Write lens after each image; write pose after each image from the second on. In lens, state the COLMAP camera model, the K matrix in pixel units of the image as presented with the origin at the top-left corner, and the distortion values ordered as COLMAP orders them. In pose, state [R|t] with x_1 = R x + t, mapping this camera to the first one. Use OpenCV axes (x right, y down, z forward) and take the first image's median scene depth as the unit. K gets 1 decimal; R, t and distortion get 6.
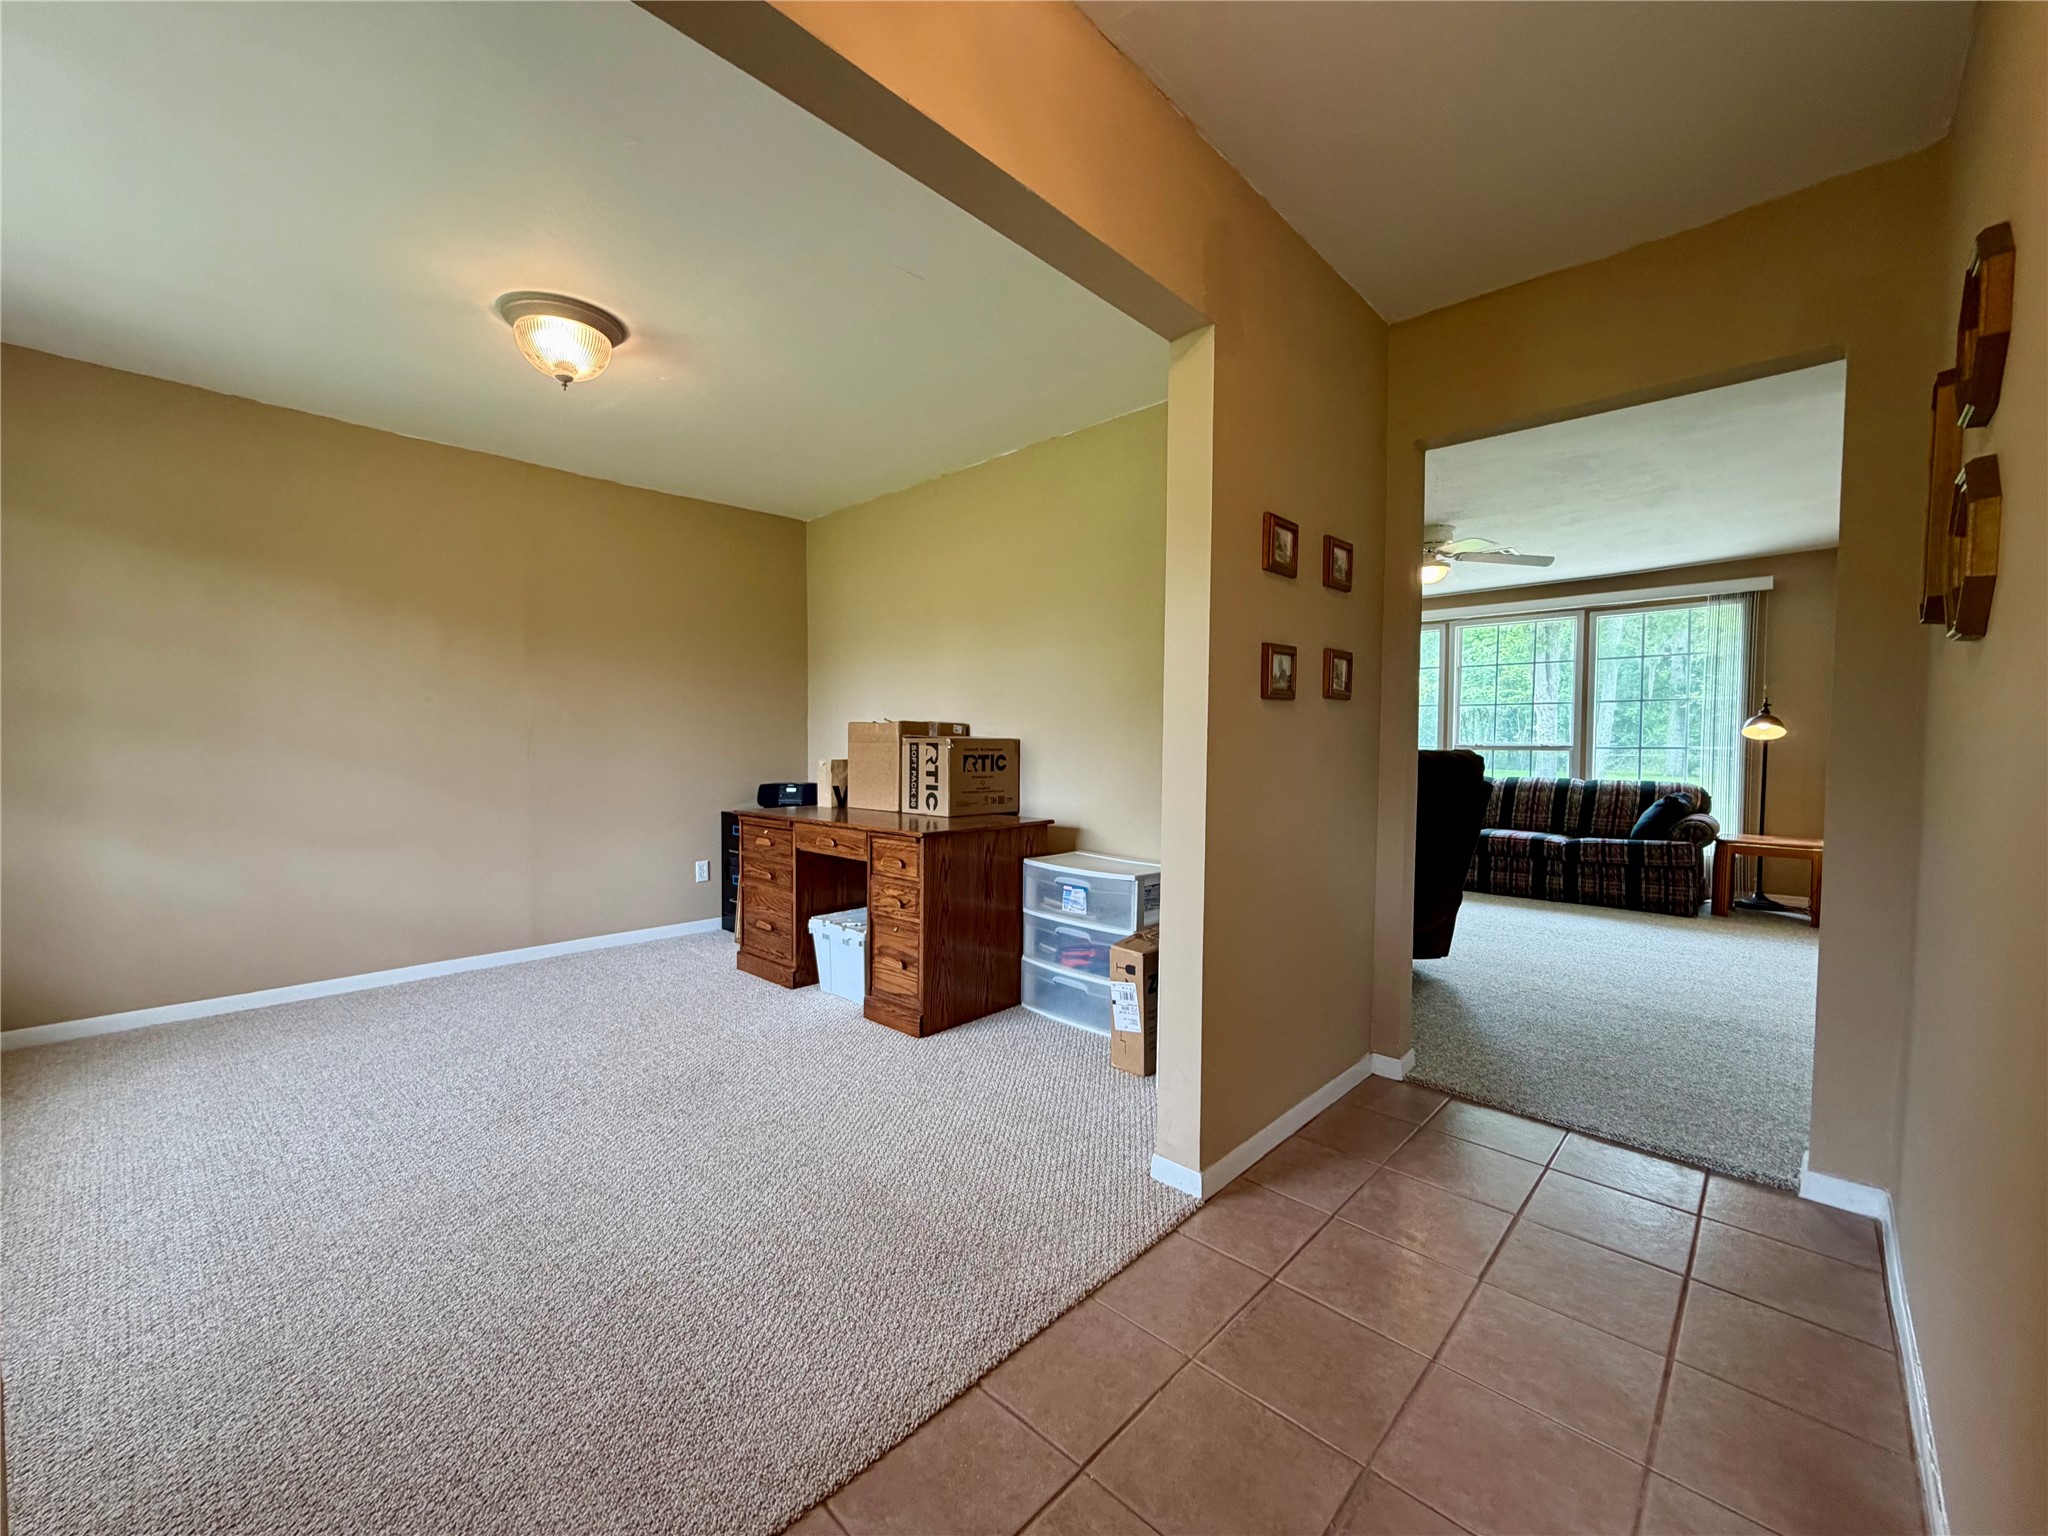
lens RADIAL K [[816.8, 0, 1008.0], [0, 816.8, 773.1], [0, 0, 1]] dist [0.000596, 0.000047]
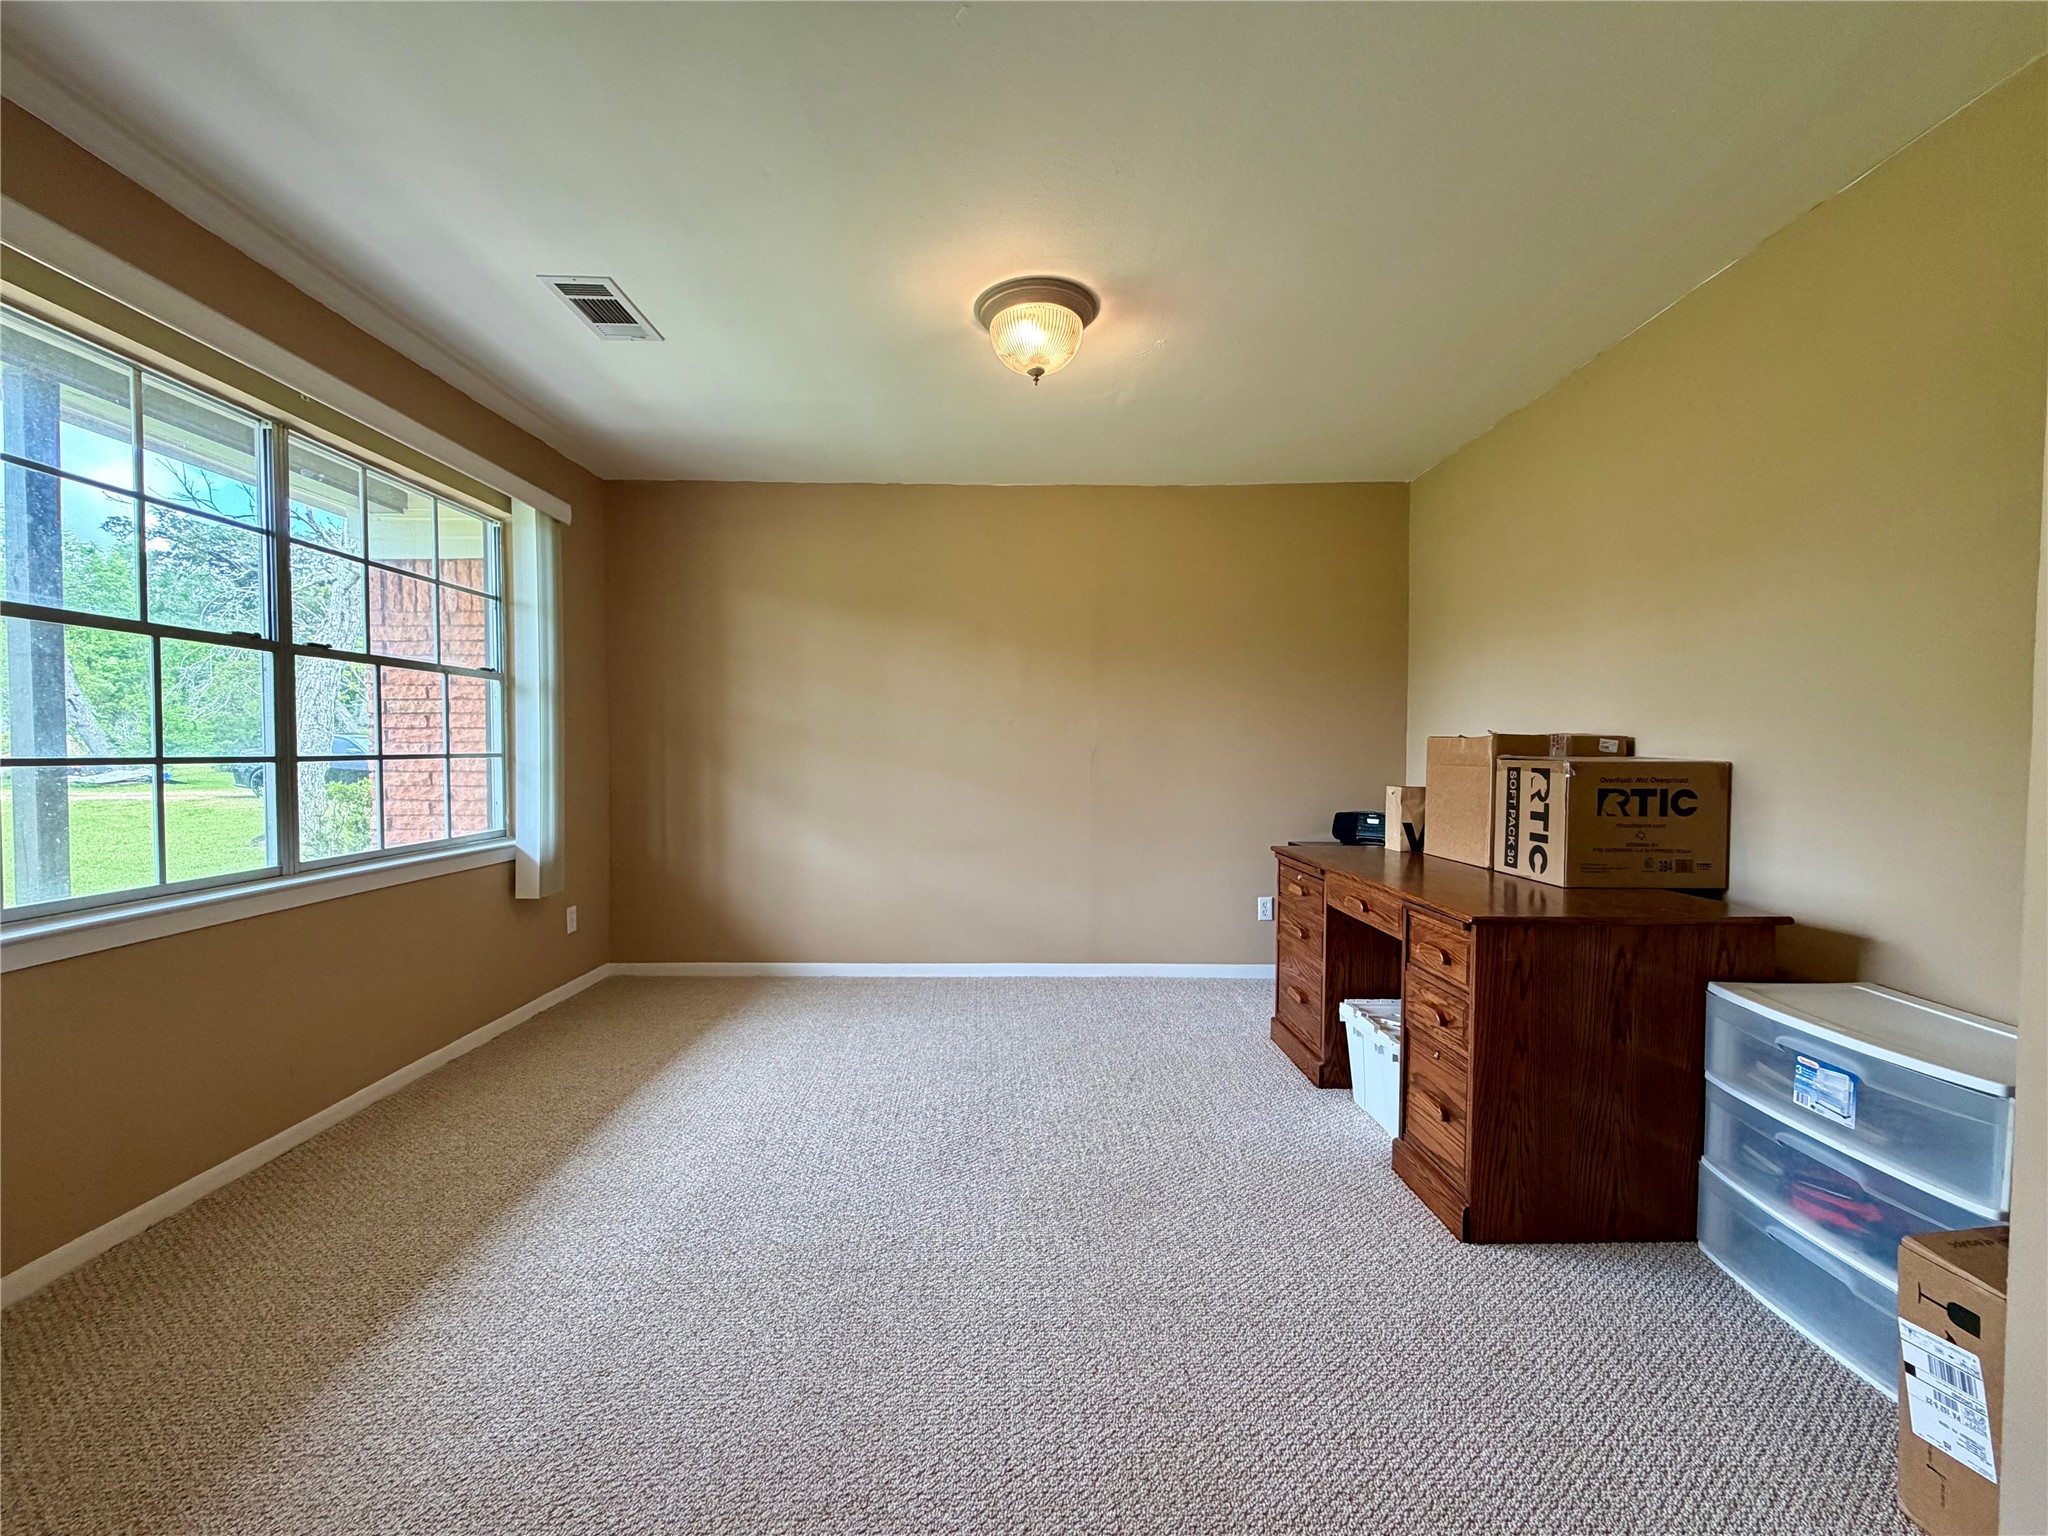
lens RADIAL K [[816.8, 0, 1008.0], [0, 816.8, 773.1], [0, 0, 1]] dist [0.000596, 0.000047]
pose [[0.698539, 0.017444, -0.715359, 0.075285], [-0.027287, 0.999625, -0.002270, -0.020519], [0.715051, 0.021106, 0.698754, 0.252166]]
